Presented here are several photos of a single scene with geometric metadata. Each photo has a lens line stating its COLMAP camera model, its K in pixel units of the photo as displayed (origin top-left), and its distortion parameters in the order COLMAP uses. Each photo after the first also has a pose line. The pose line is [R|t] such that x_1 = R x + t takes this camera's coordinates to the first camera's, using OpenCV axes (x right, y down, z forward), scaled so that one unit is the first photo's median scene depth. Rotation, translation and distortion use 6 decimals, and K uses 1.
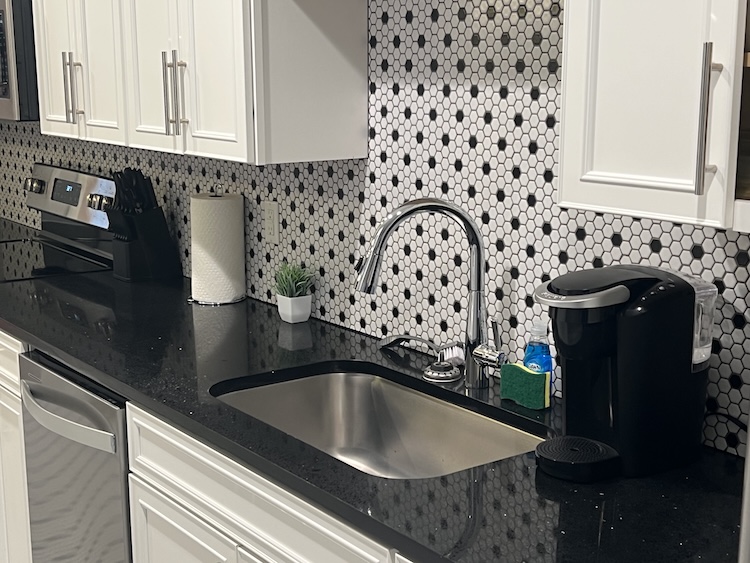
lens RADIAL K [[1131.7, 0, 375.3], [0, 1131.7, 281.5], [0, 0, 1]] dist [-0.002068, 0.000000]
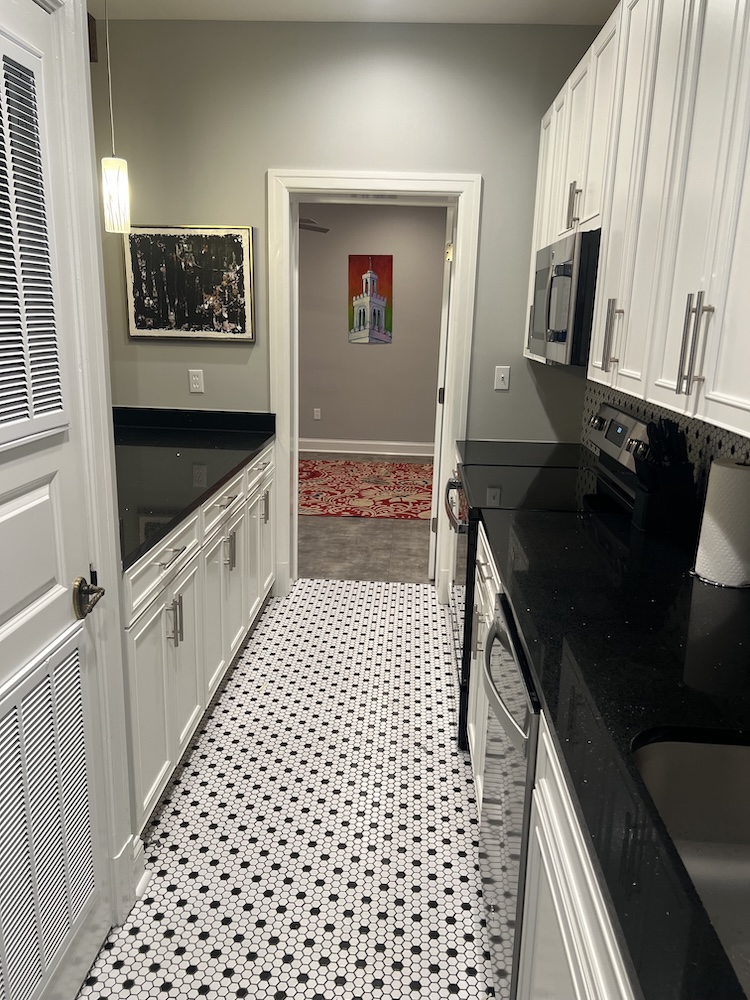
lens RADIAL K [[751.1, 0, 379.4], [0, 751.1, 501.1], [0, 0, 1]] dist [0.055736, -0.063823]
pose [[0.778388, 0.169982, -0.604333, 0.000100], [-0.143358, 0.985338, 0.092502, -0.061727], [0.611196, 0.014633, 0.791344, 0.363660]]
